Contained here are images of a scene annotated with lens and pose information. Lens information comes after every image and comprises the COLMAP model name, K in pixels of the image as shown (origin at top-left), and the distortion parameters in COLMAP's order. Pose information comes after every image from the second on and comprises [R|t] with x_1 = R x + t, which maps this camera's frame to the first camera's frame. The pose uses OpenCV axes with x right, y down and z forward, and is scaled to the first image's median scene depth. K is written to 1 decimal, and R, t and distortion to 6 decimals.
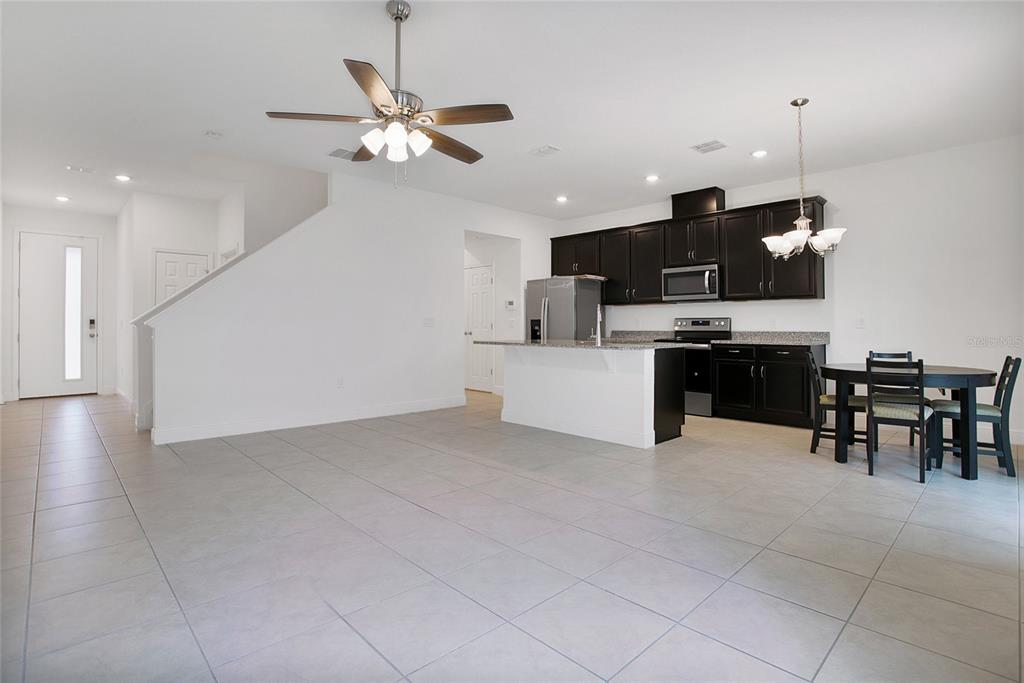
lens RADIAL K [[506.9, 0, 524.3], [0, 506.9, 326.9], [0, 0, 1]] dist [-0.030074, 0.000599]
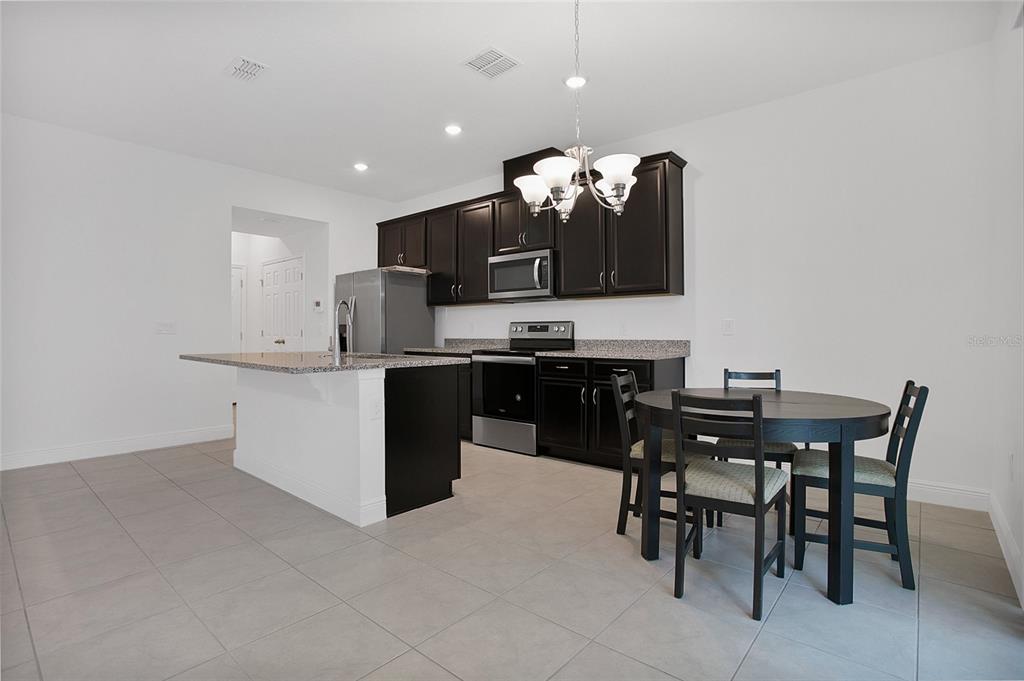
lens RADIAL K [[496.4, 0, 512.0], [0, 496.4, 340.5], [0, 0, 1]] dist [-0.063805, 0.000378]
pose [[0.997715, -0.002955, 0.067499, 0.277055], [0.002017, 0.999900, 0.013965, -0.000141], [-0.067534, -0.013797, 0.997622, 0.274575]]
